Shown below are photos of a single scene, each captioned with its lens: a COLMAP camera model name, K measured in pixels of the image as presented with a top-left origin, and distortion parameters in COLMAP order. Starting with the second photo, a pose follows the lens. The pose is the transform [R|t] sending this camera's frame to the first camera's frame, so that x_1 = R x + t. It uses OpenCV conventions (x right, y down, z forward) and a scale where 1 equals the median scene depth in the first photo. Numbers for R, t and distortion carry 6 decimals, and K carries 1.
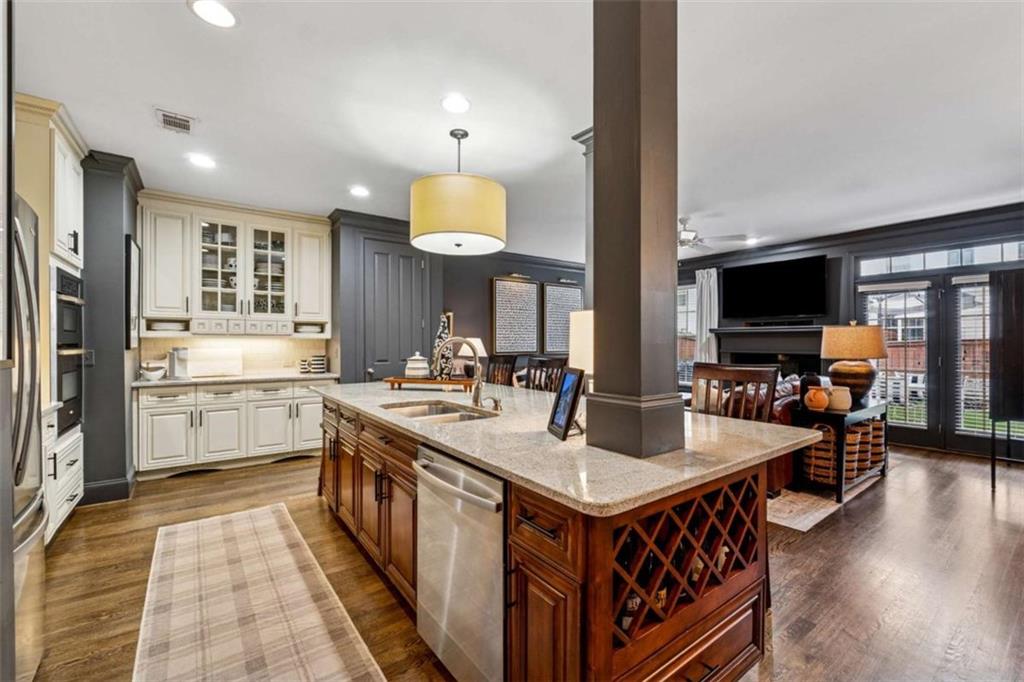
lens RADIAL K [[424.4, 0, 514.2], [0, 424.4, 347.1], [0, 0, 1]] dist [-0.017245, -0.000134]
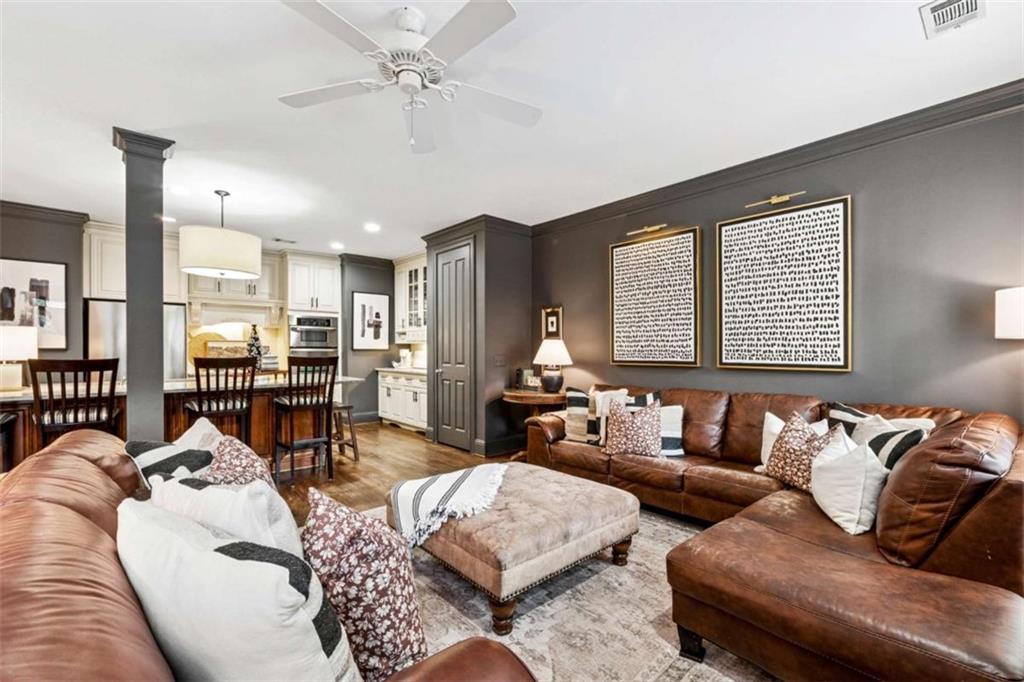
lens RADIAL K [[424.4, 0, 514.2], [0, 424.4, 347.1], [0, 0, 1]] dist [-0.017245, -0.000134]
pose [[0.110817, -0.004298, -0.993832, 0.700548], [-0.011101, 0.999923, -0.005562, -0.004299], [0.993779, 0.011649, 0.110761, 0.949714]]
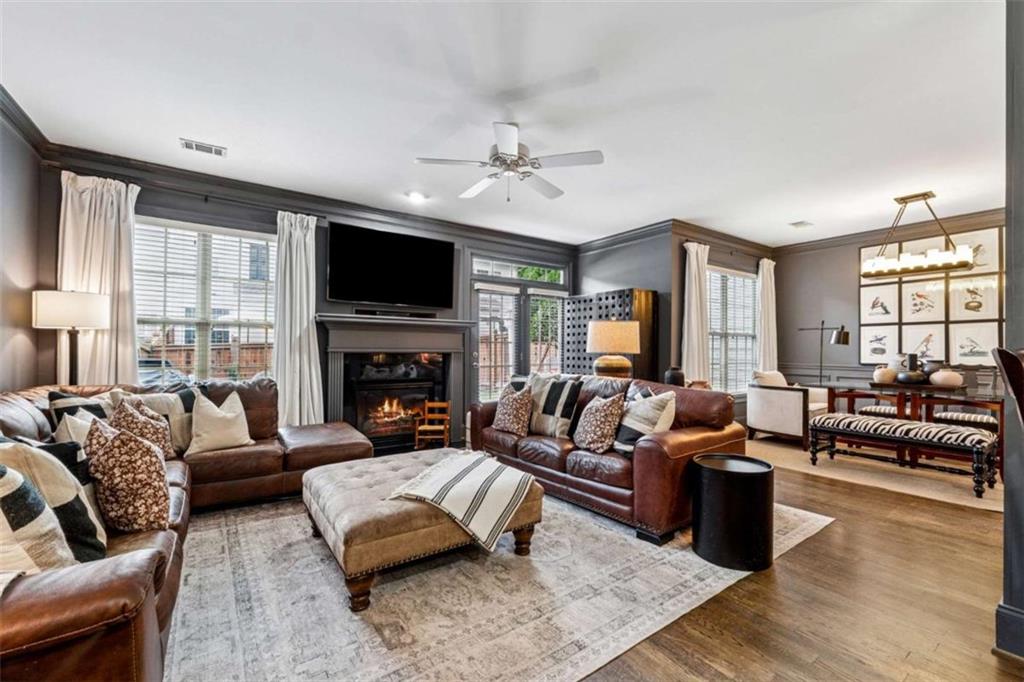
lens RADIAL K [[424.4, 0, 514.2], [0, 424.4, 347.1], [0, 0, 1]] dist [-0.017245, -0.000134]
pose [[0.027774, 0.006896, 0.999590, -0.179655], [0.006962, 0.999951, -0.007092, 0.014277], [-0.999590, 0.007157, 0.027725, 0.884717]]
